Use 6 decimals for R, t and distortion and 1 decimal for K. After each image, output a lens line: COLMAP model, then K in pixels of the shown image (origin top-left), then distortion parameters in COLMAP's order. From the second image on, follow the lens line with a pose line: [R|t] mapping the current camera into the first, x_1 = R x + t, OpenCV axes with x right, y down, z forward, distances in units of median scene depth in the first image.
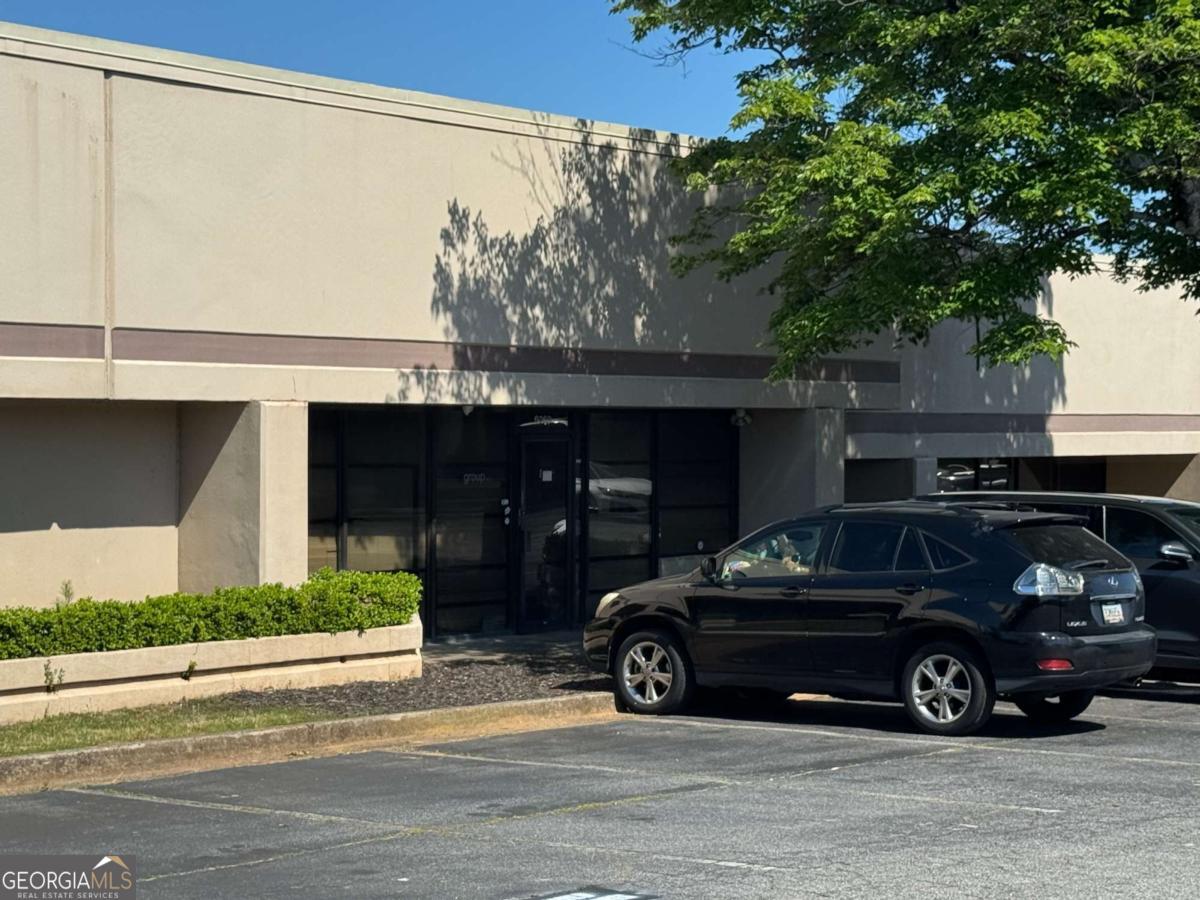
lens RADIAL K [[2390.0, 0, 602.7], [0, 2390.0, 445.2], [0, 0, 1]] dist [0.096367, 0.000000]
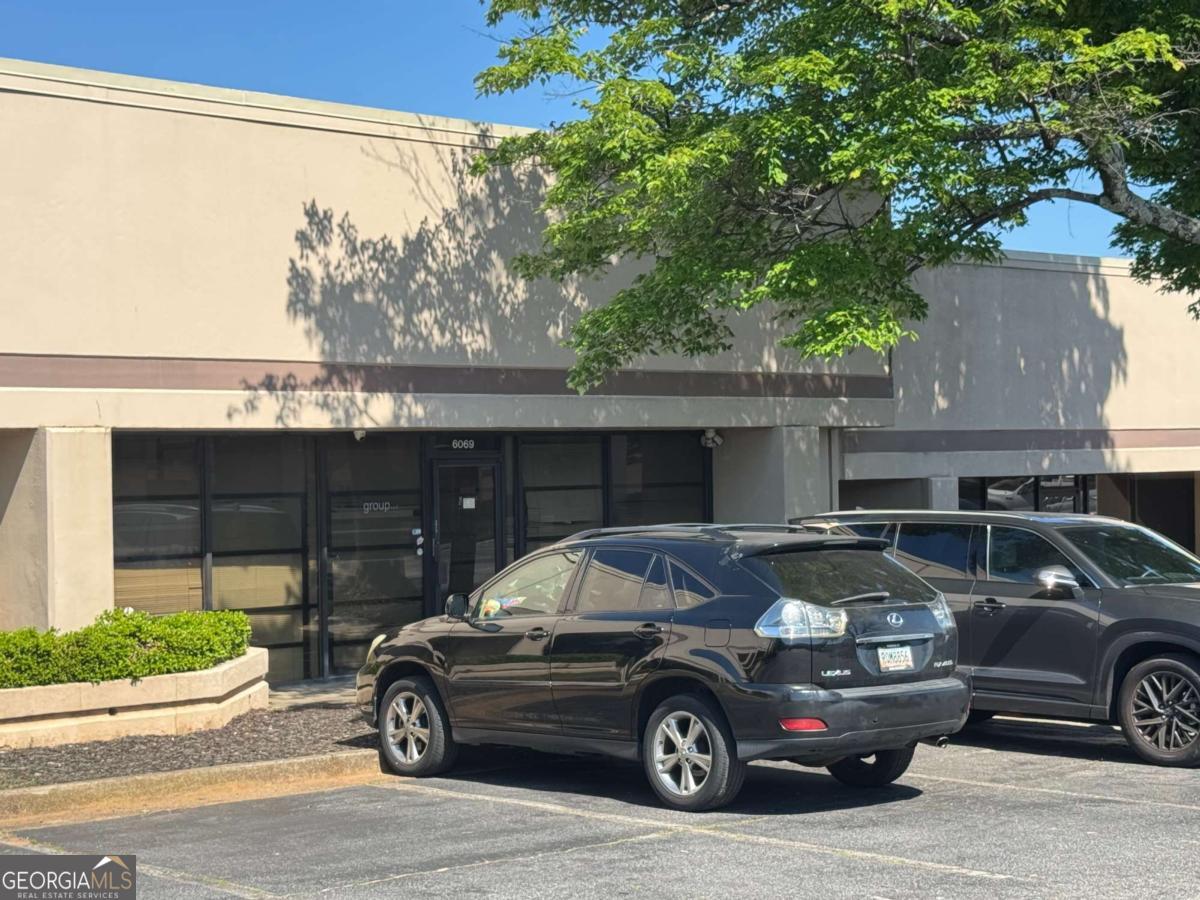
lens RADIAL K [[2038.3, 0, 596.5], [0, 2038.3, 458.4], [0, 0, 1]] dist [0.086049, 0.000000]
pose [[0.987488, -0.023708, -0.155900, 0.193434], [0.022030, 0.999679, -0.012485, 0.008055], [0.156146, 0.008894, 0.987694, 0.266832]]
